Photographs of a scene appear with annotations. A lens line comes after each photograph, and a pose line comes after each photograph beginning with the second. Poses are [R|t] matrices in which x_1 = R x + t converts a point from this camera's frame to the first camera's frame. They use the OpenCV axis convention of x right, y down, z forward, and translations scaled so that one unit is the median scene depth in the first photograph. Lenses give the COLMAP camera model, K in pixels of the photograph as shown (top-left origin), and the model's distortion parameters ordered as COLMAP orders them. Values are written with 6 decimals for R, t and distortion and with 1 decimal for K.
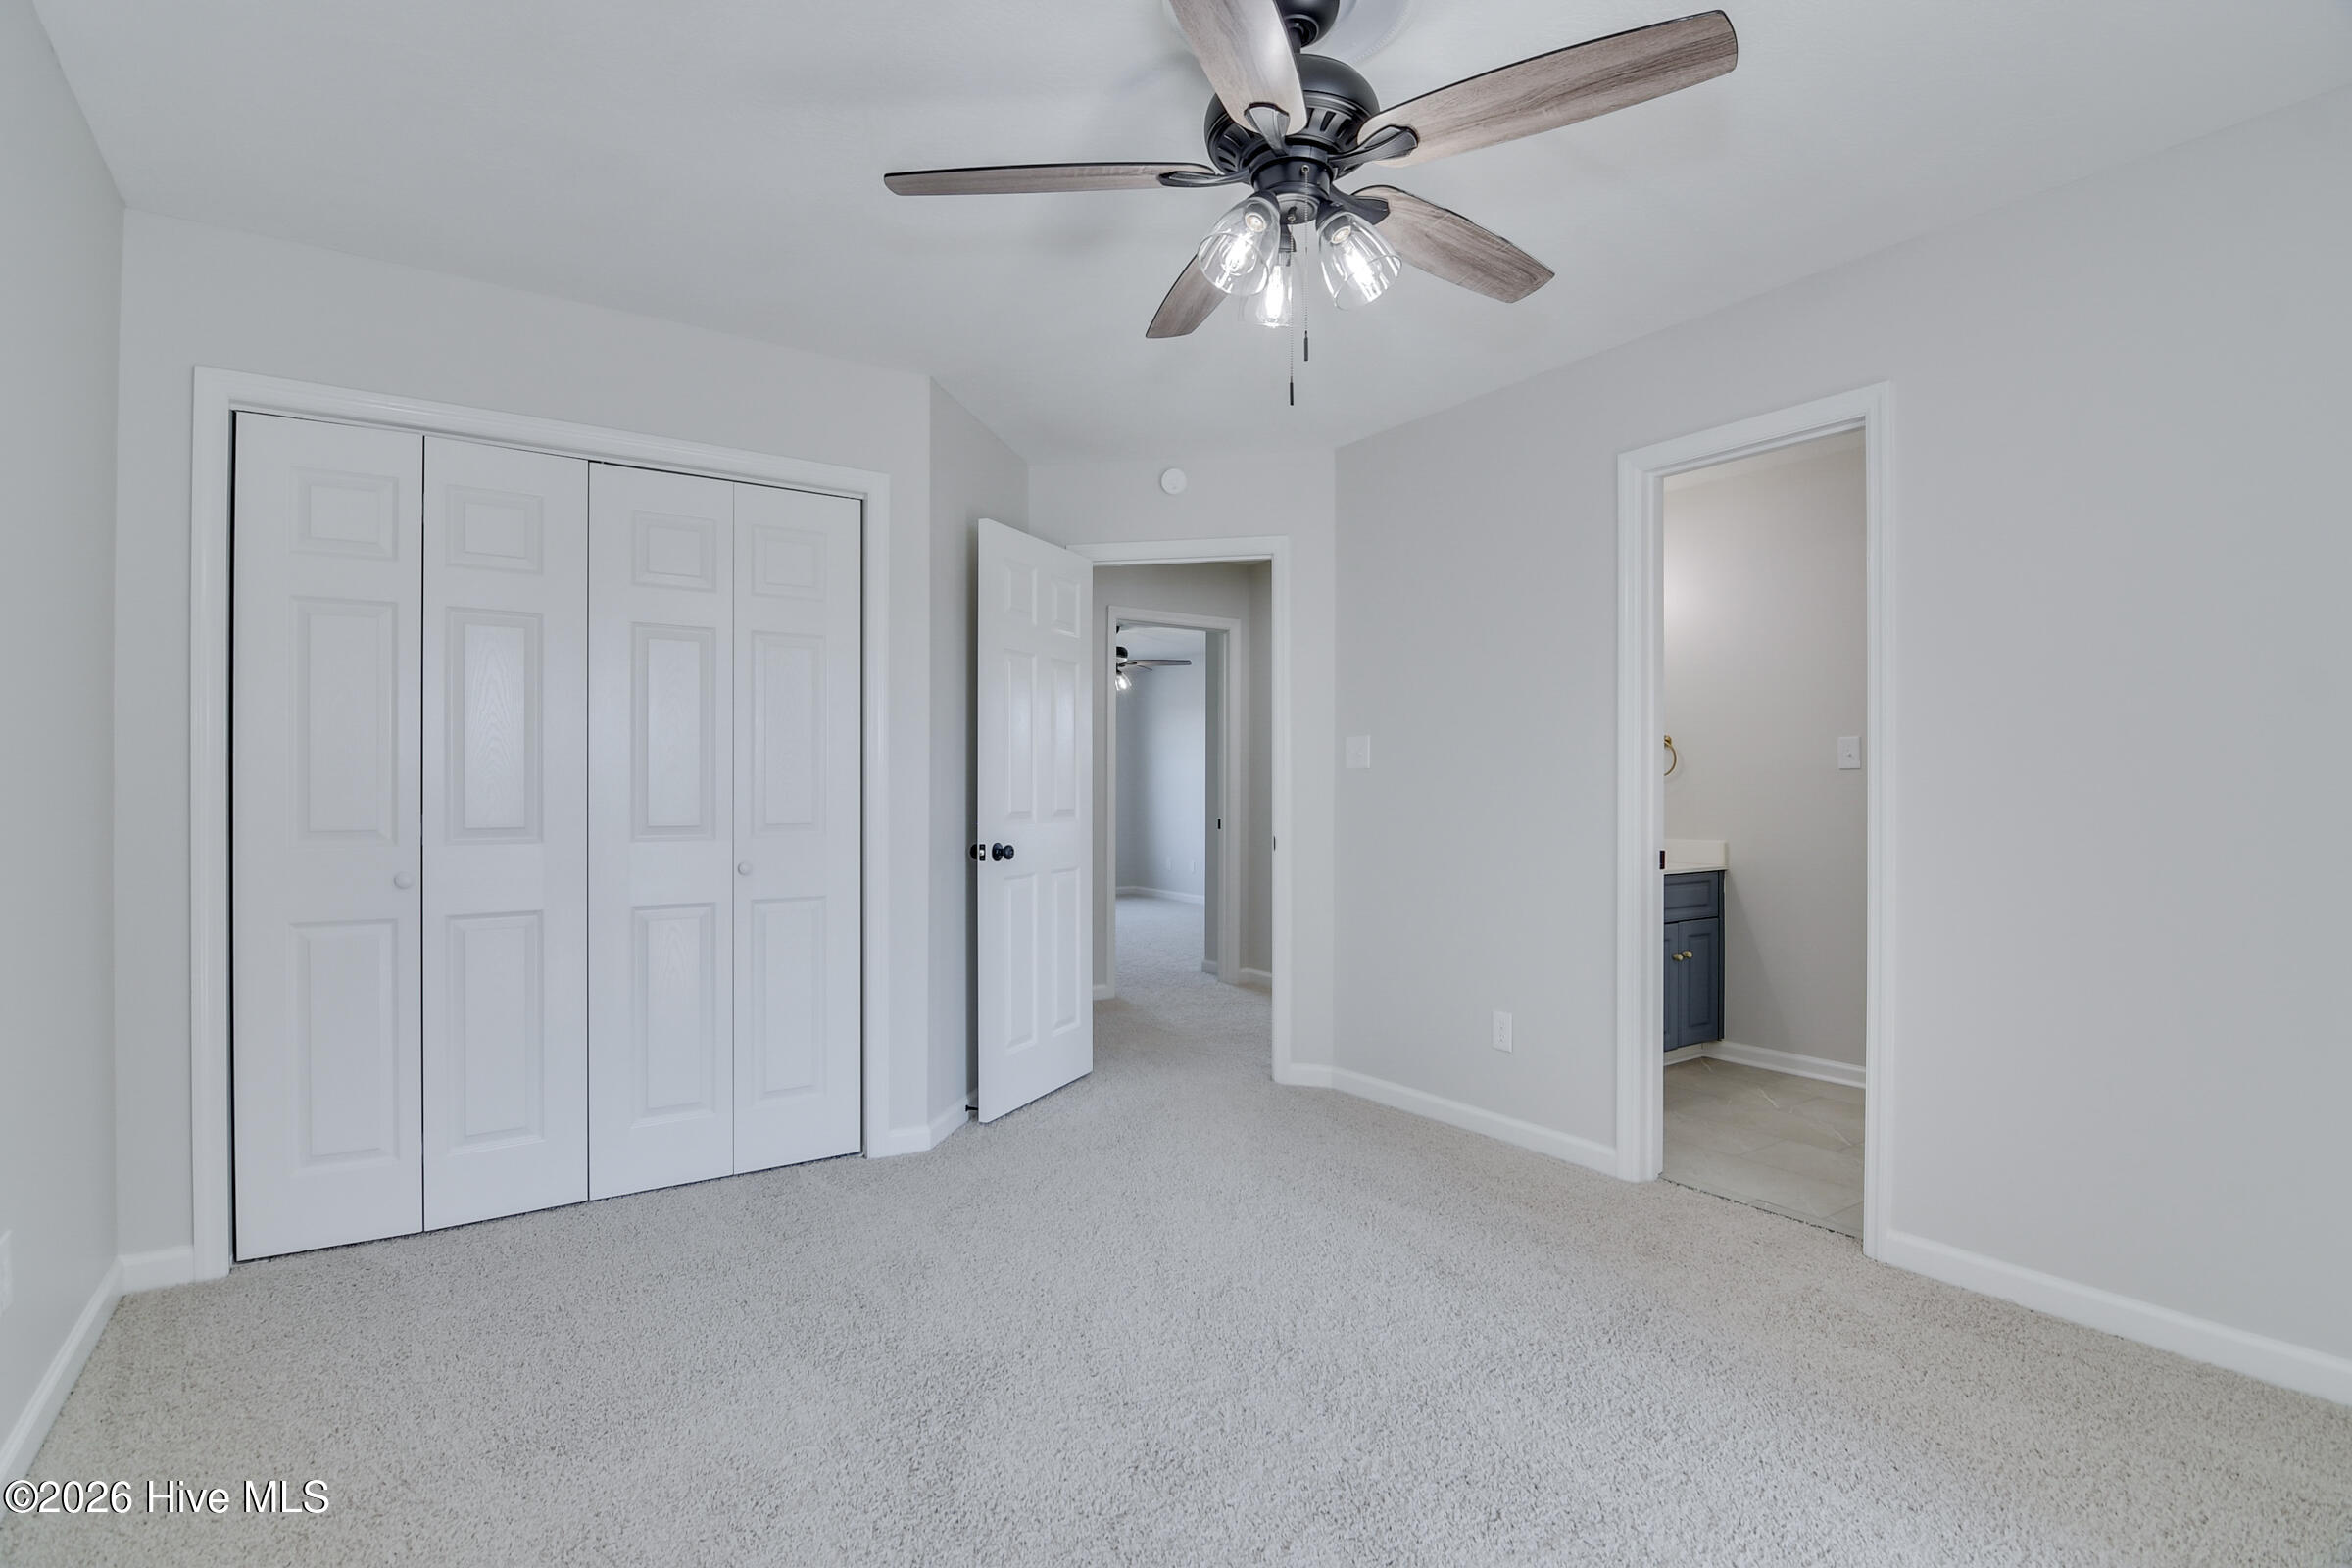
lens RADIAL K [[1082.4, 0, 1182.7], [0, 1082.4, 794.1], [0, 0, 1]] dist [0.000445, -0.009977]
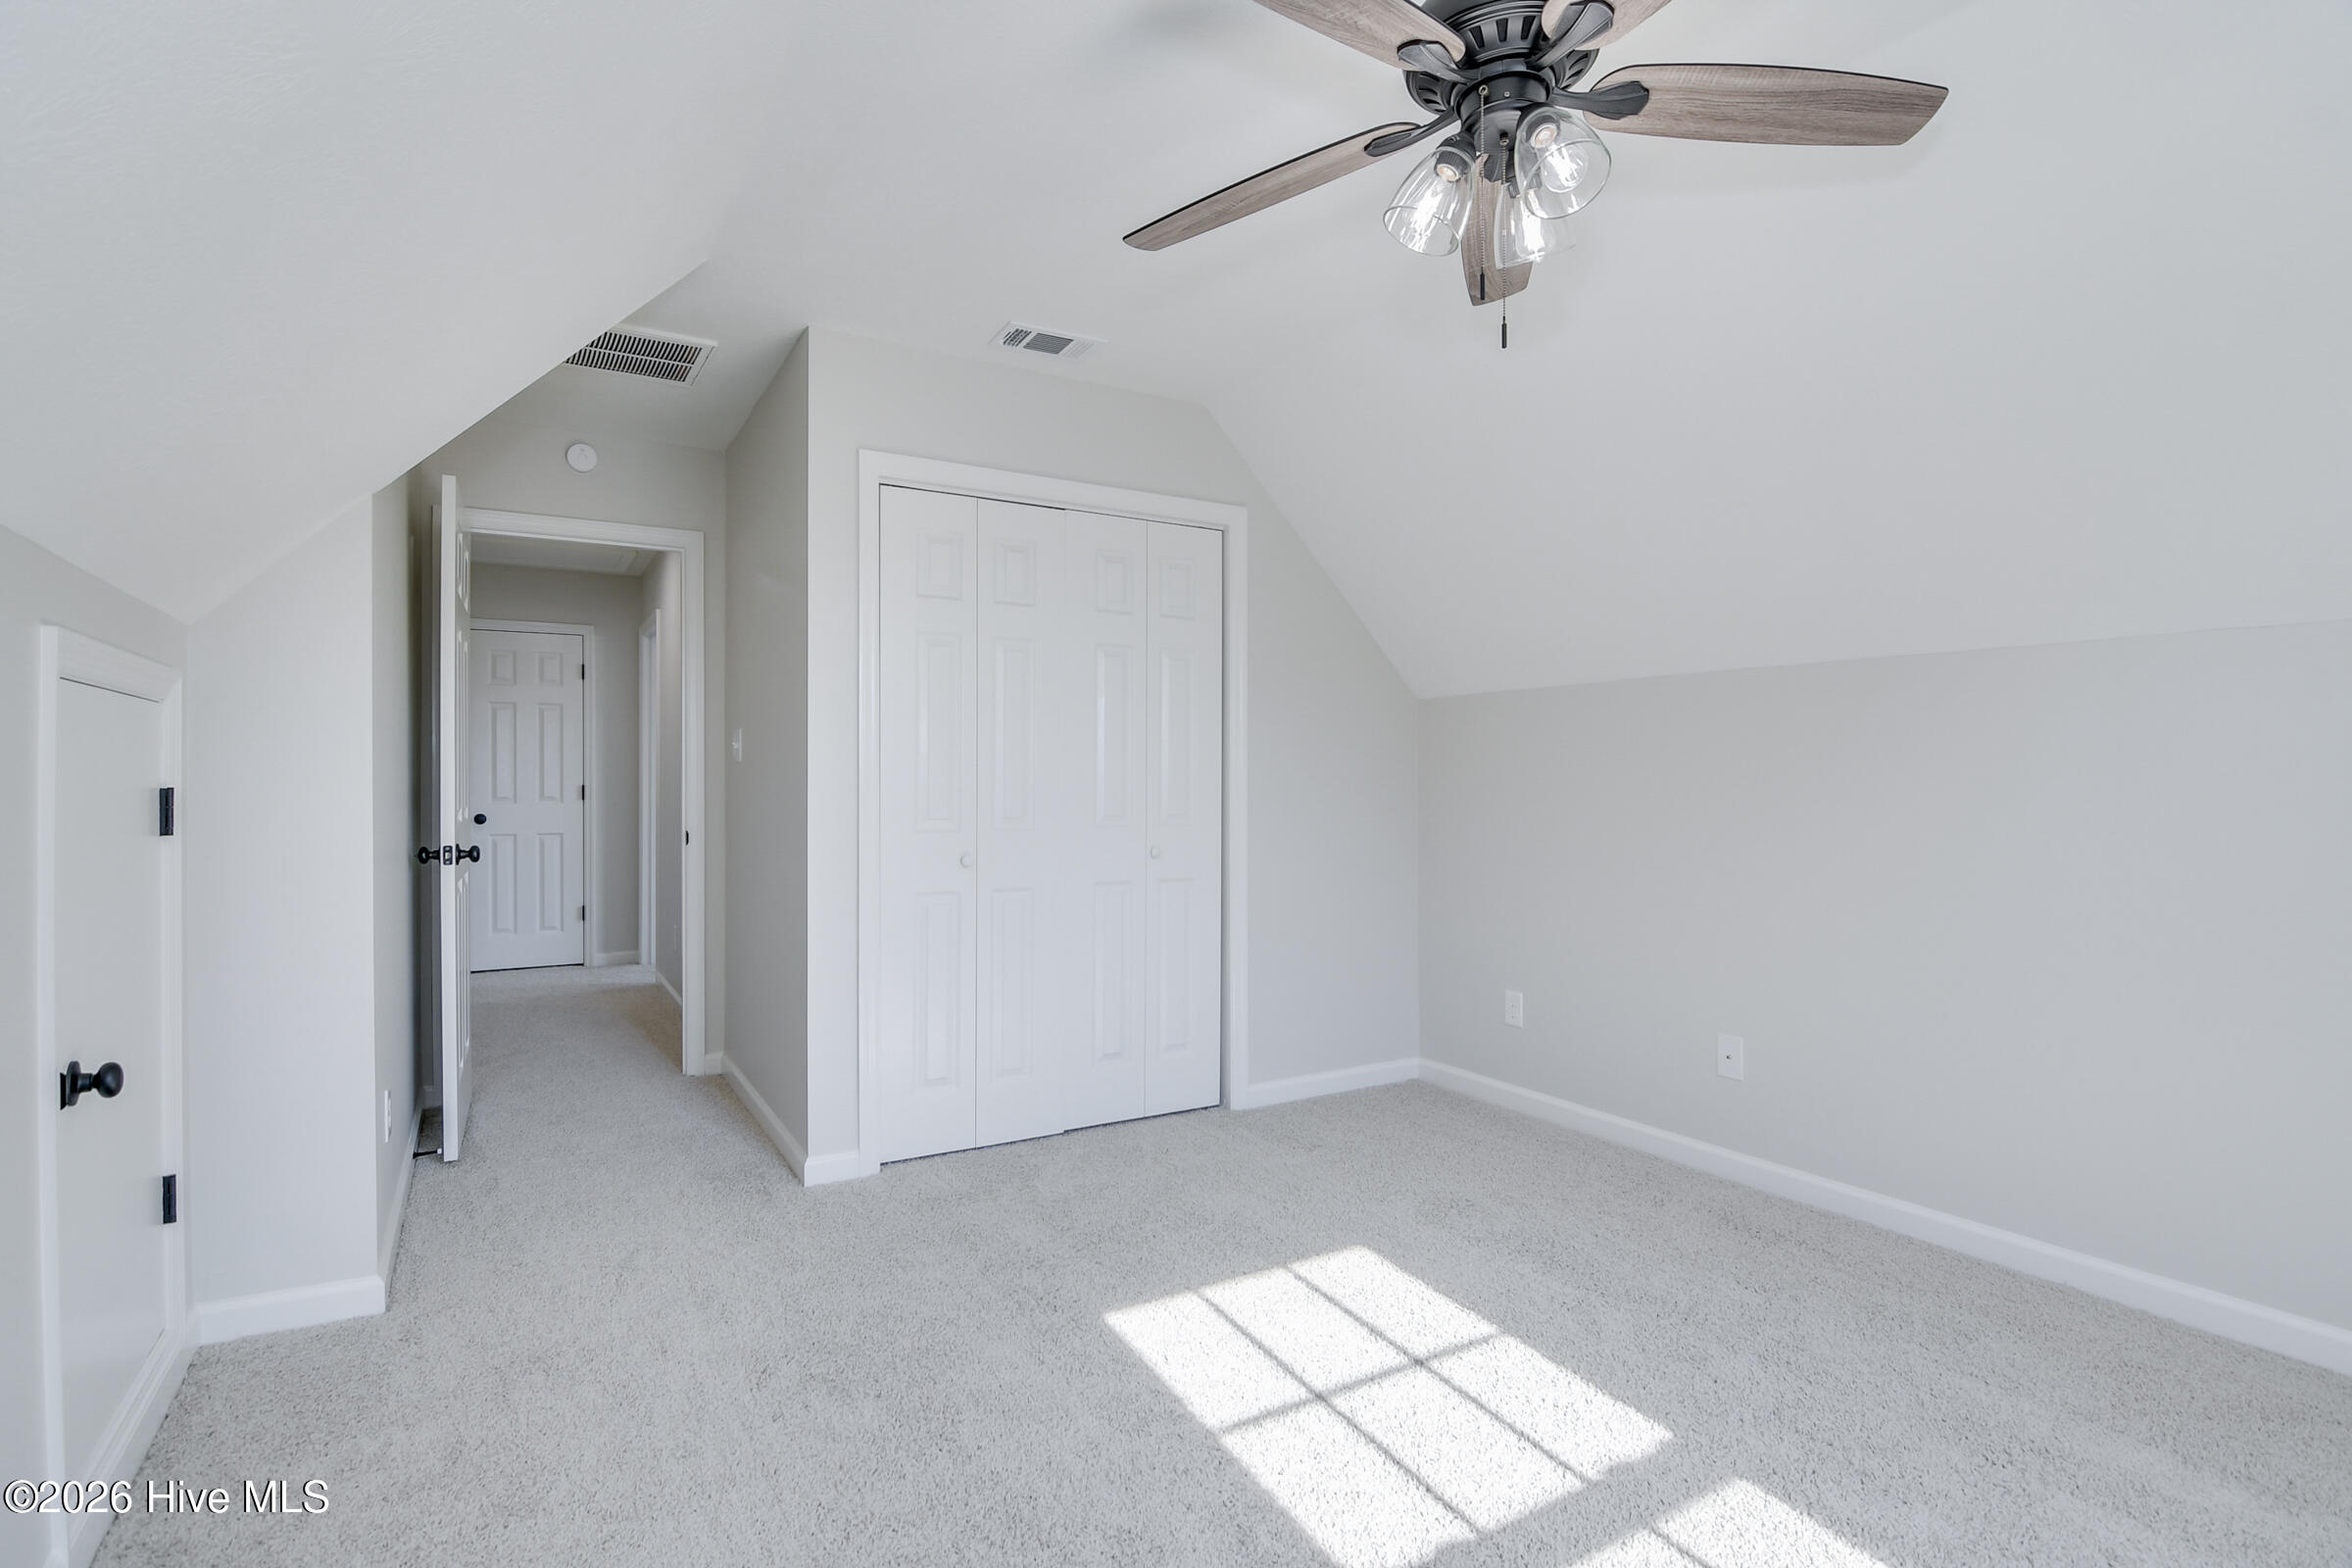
lens RADIAL K [[1139.2, 0, 1168.8], [0, 1139.2, 786.9], [0, 0, 1]] dist [-0.000713, -0.013181]
pose [[0.999366, -0.005605, -0.035165, -0.324589], [0.005419, 0.999971, -0.005368, 0.004620], [0.035194, 0.005174, 0.999367, -0.205493]]
